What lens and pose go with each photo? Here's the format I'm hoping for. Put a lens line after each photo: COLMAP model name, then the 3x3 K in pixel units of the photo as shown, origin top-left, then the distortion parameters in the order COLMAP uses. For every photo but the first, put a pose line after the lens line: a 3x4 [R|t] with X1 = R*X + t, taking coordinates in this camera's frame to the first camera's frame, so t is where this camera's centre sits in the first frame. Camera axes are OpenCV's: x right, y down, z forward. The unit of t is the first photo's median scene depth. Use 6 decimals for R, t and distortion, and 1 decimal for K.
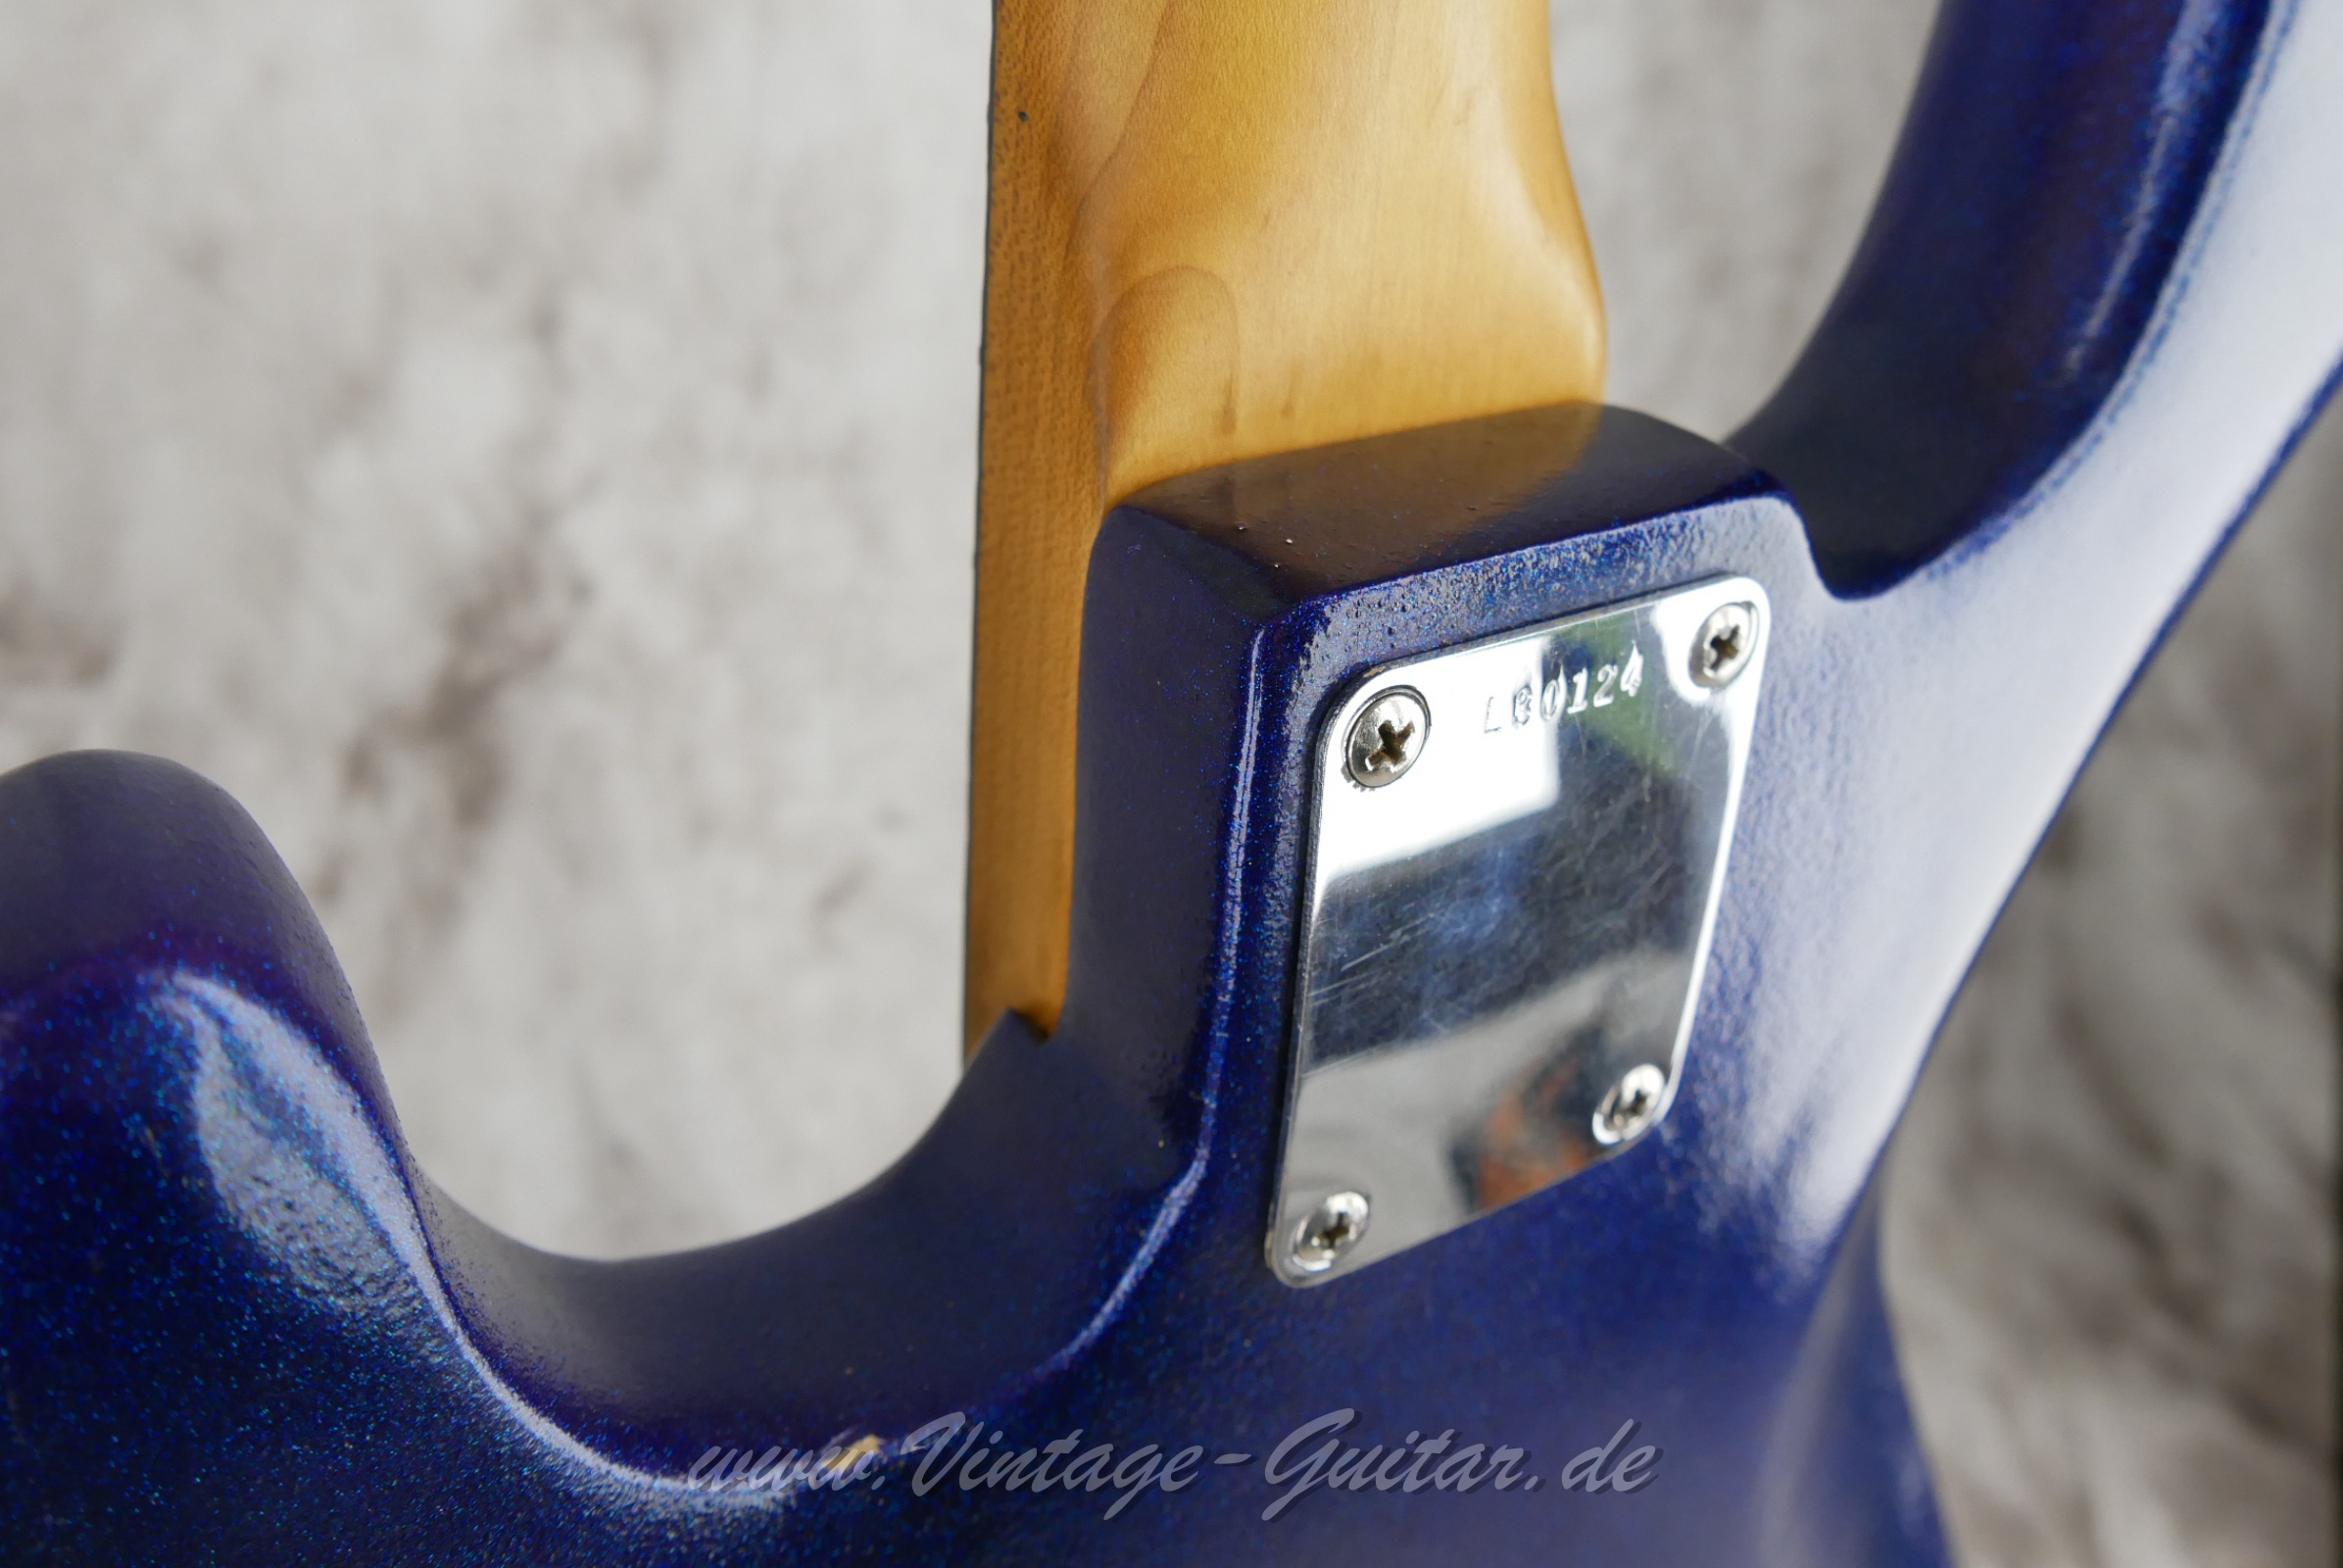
lens RADIAL K [[2172.6, 0, 1132.2], [0, 2172.6, 836.5], [0, 0, 1]] dist [-0.002801, 0.004309]
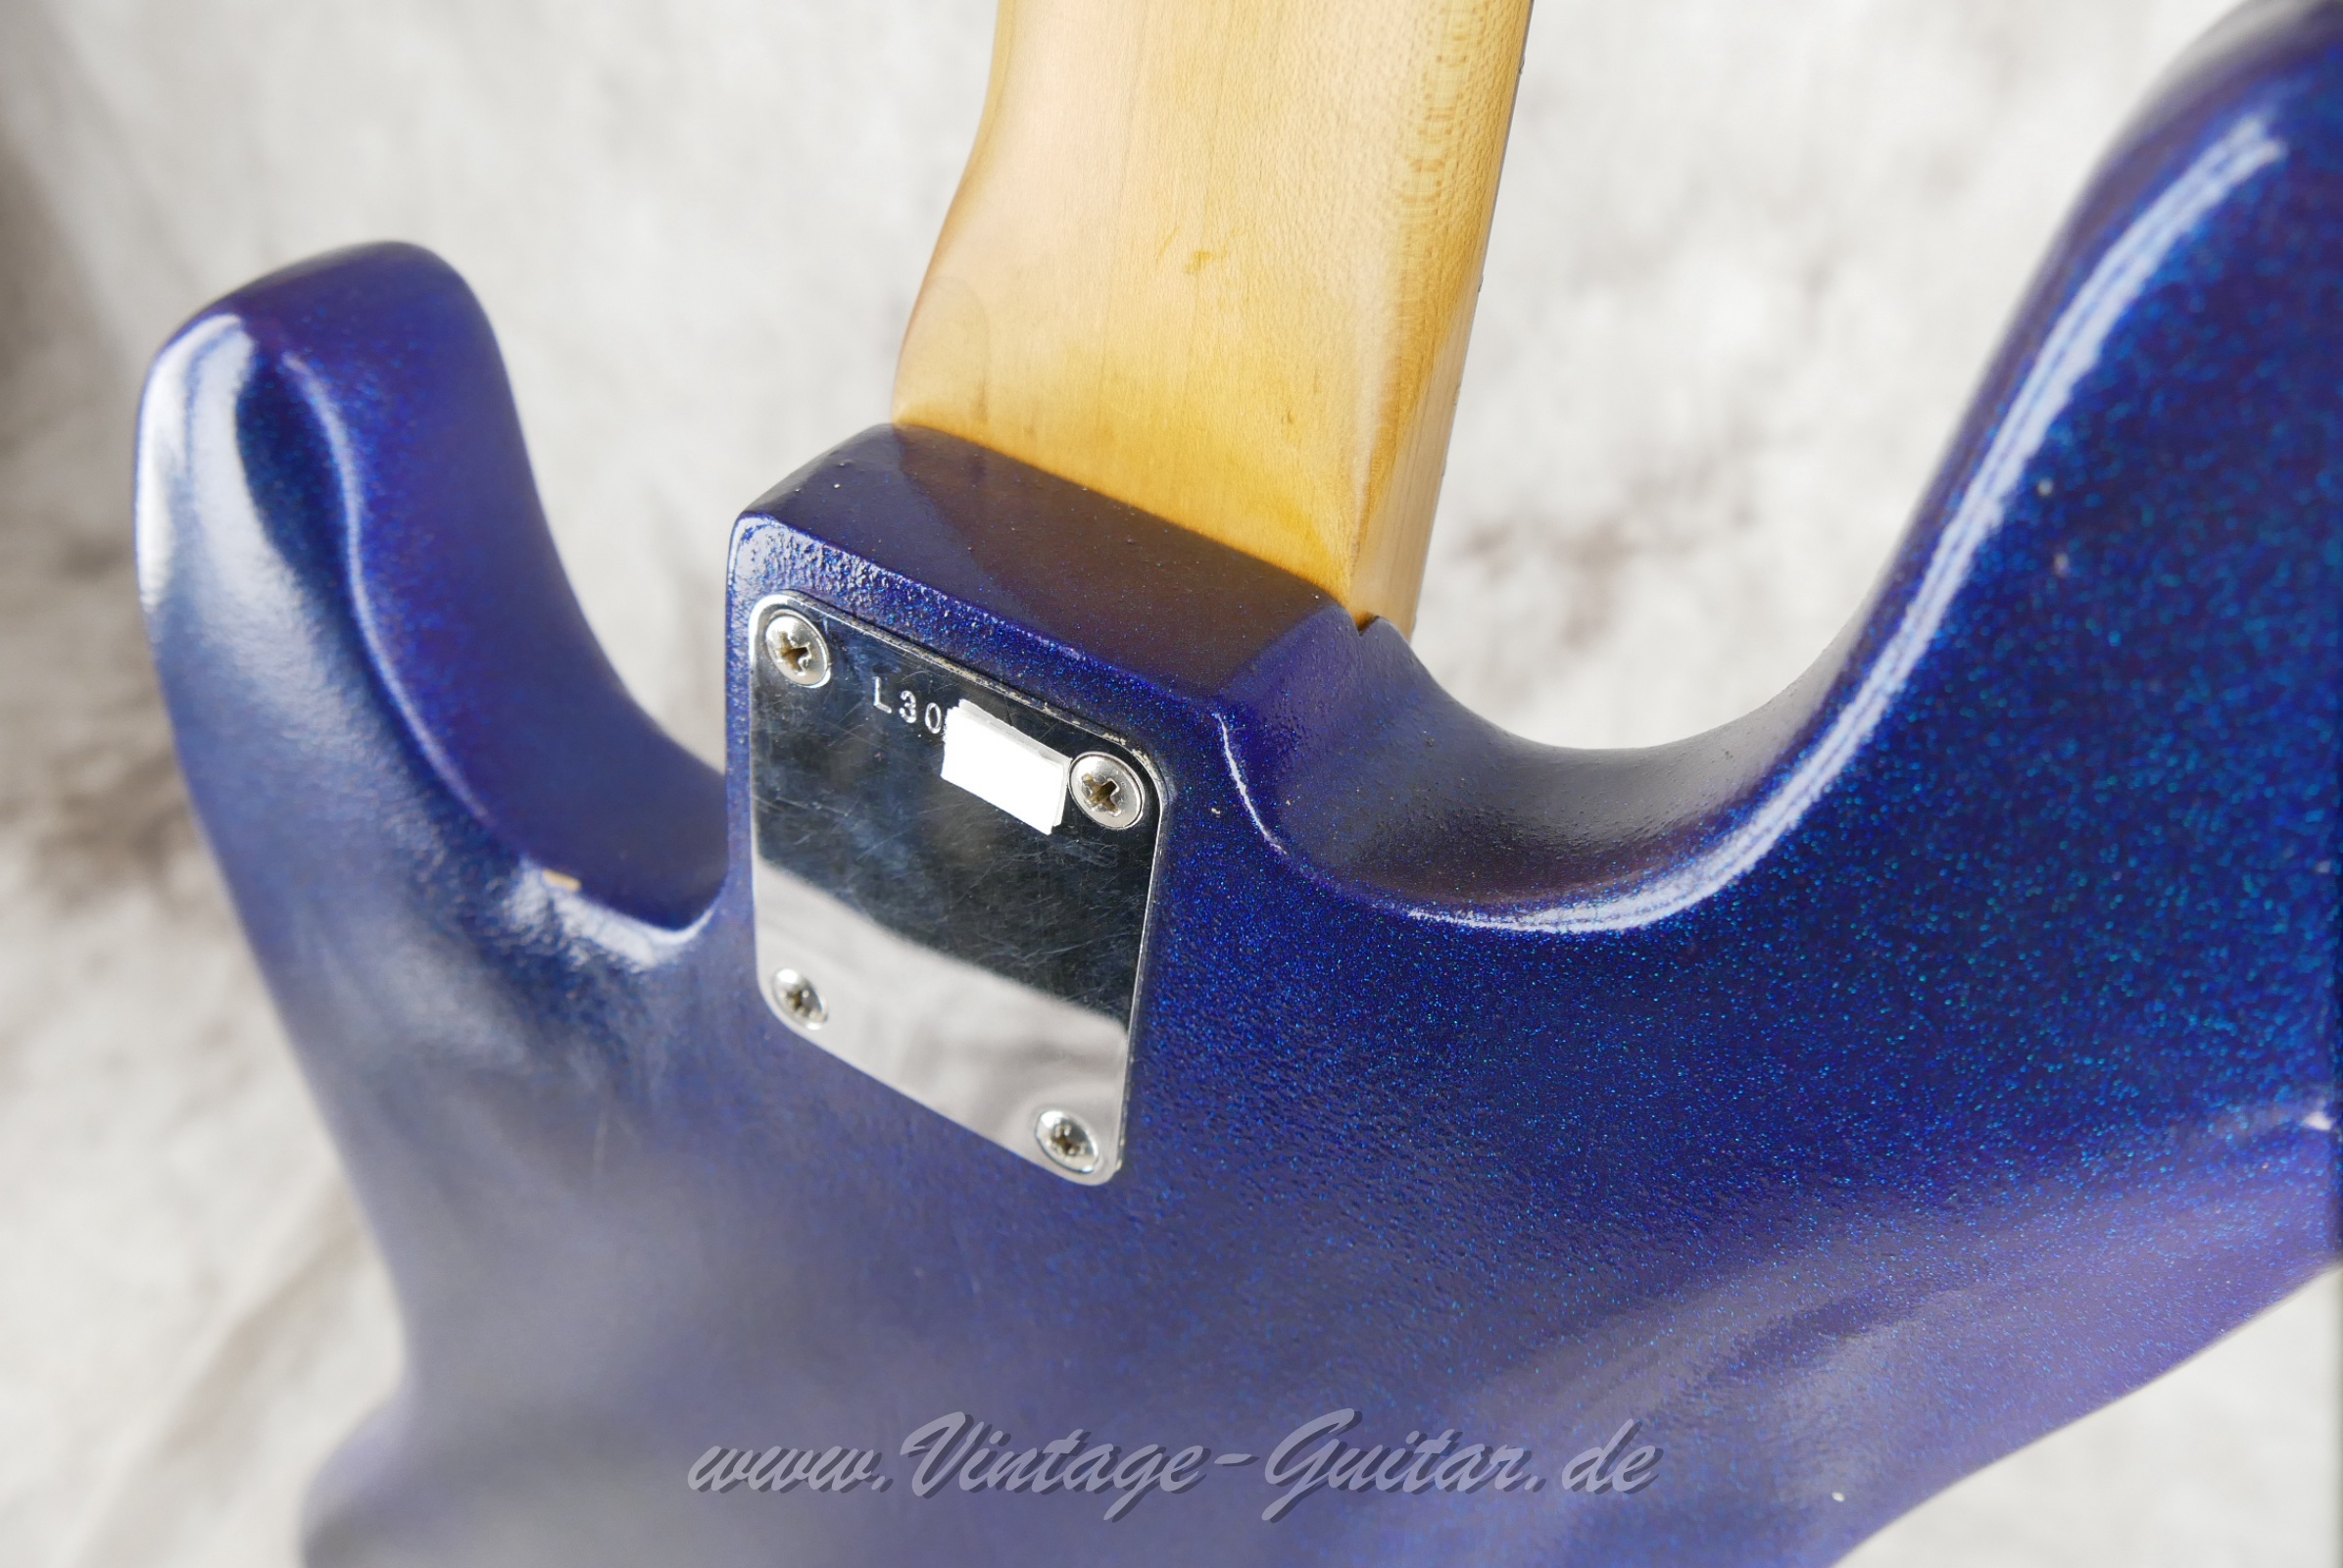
lens RADIAL K [[2172.6, 0, 1132.2], [0, 2172.6, 836.5], [0, 0, 1]] dist [-0.002801, 0.004309]
pose [[0.446389, 0.570800, -0.689147, 0.461490], [-0.514026, 0.793961, 0.324659, -0.190963], [0.732472, 0.209315, 0.647821, 0.130226]]
